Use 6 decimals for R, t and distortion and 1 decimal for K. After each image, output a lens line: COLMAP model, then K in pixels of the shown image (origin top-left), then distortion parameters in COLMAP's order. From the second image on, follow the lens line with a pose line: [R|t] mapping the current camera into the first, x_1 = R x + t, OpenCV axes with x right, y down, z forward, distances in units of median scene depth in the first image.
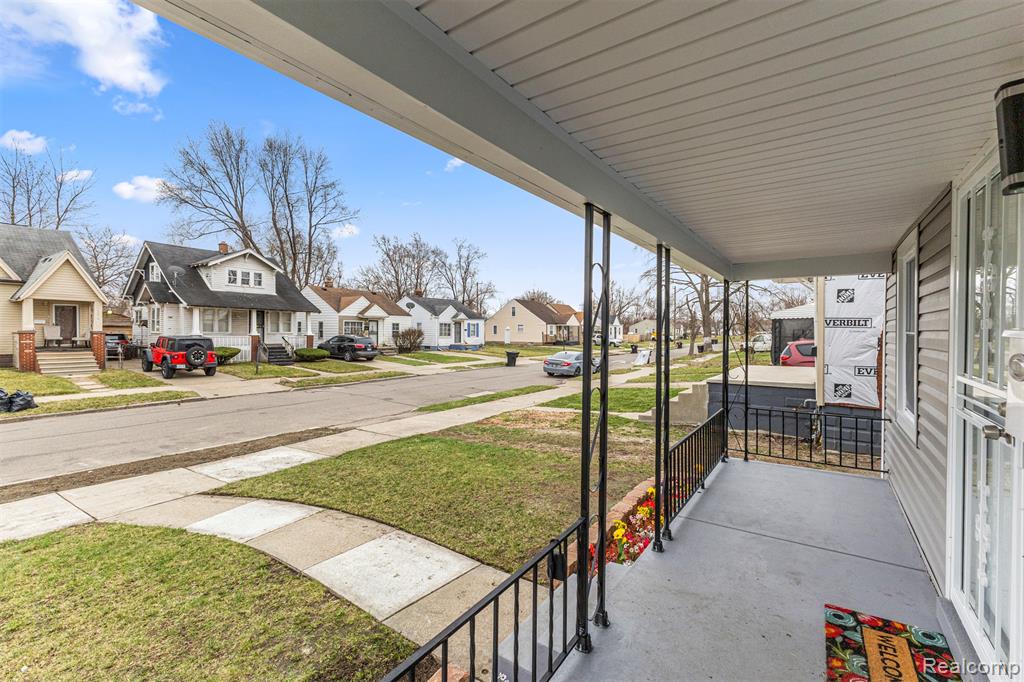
lens RADIAL K [[445.6, 0, 512.0], [0, 445.6, 341.0], [0, 0, 1]] dist [0.015921, -0.000207]
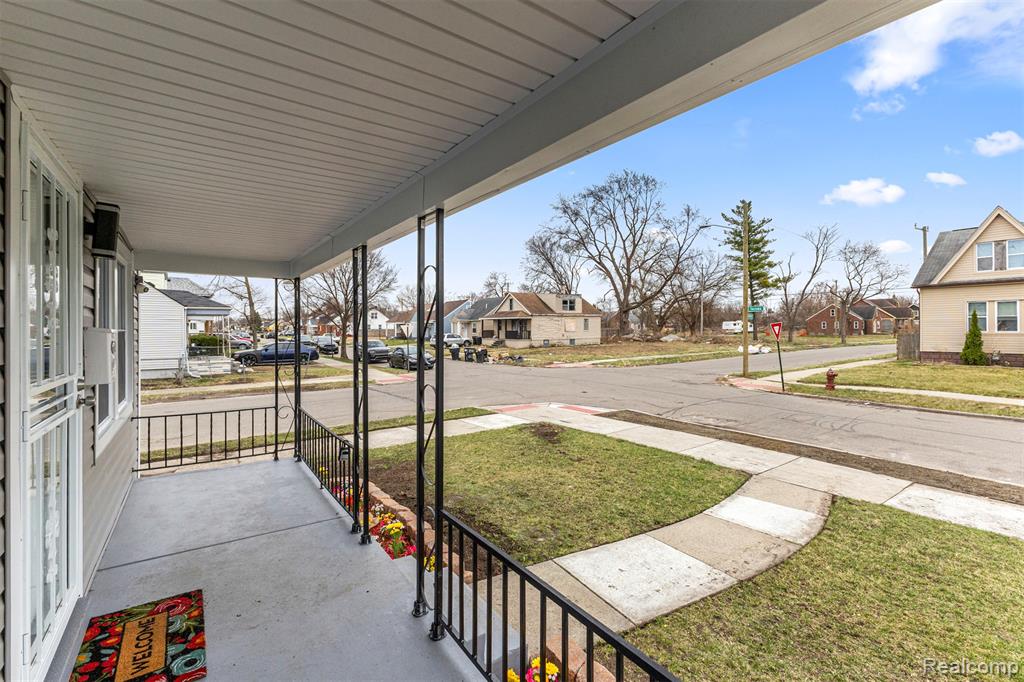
lens RADIAL K [[444.0, 0, 512.3], [0, 444.0, 332.0], [0, 0, 1]] dist [0.017517, -0.000147]
pose [[-0.334574, 0.002260, -0.942367, 0.566592], [-0.019487, 0.999767, 0.009316, -0.017584], [0.942168, 0.021481, -0.334452, 0.790365]]
